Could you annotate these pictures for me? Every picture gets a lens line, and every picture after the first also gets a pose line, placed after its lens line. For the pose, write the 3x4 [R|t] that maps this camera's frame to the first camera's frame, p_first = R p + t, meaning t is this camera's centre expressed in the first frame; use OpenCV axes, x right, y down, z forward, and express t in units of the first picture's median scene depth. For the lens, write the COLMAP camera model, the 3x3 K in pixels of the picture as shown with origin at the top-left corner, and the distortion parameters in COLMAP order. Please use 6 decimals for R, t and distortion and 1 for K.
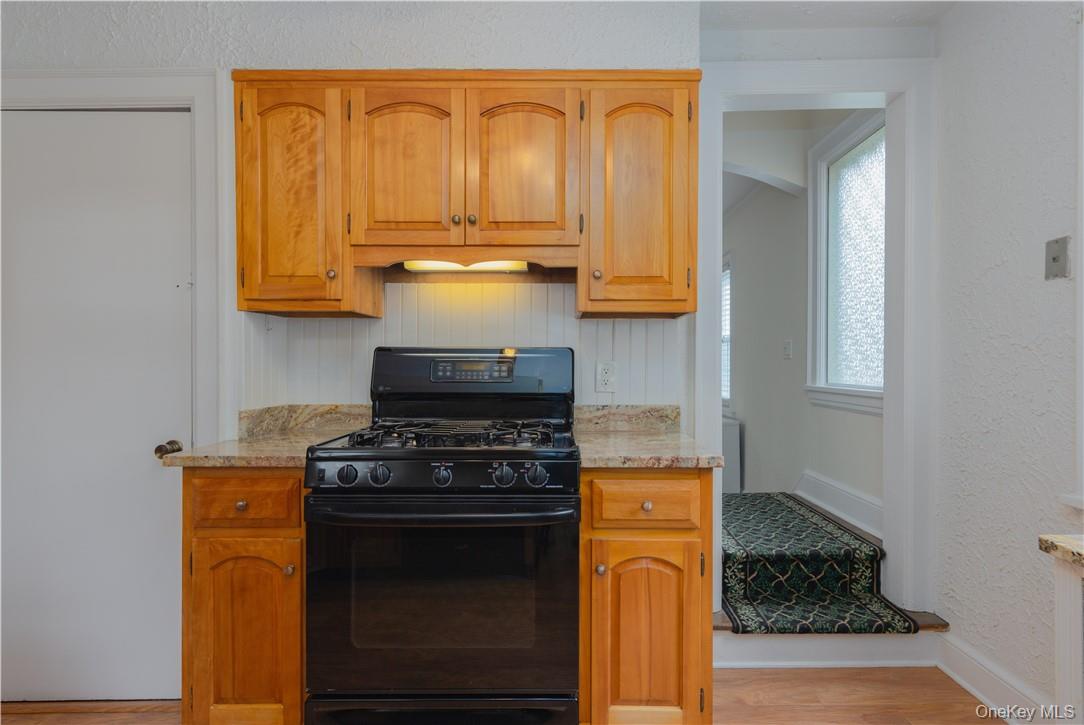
lens RADIAL K [[554.4, 0, 547.5], [0, 554.4, 366.3], [0, 0, 1]] dist [0.004613, 0.000001]
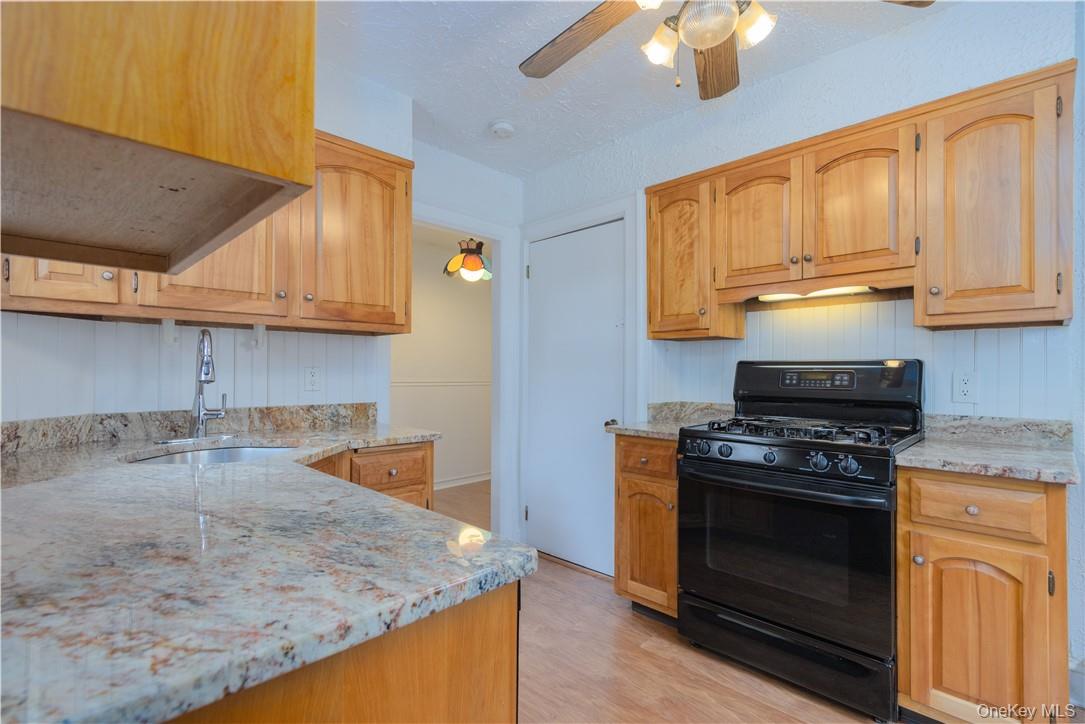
lens RADIAL K [[497.3, 0, 542.5], [0, 497.3, 362.0], [0, 0, 1]] dist [-0.000501, -0.000192]
pose [[0.709118, -0.011742, -0.704992, 0.224726], [-0.007208, 0.999688, -0.023900, -0.000376], [0.705053, 0.022030, 0.708812, -0.206206]]
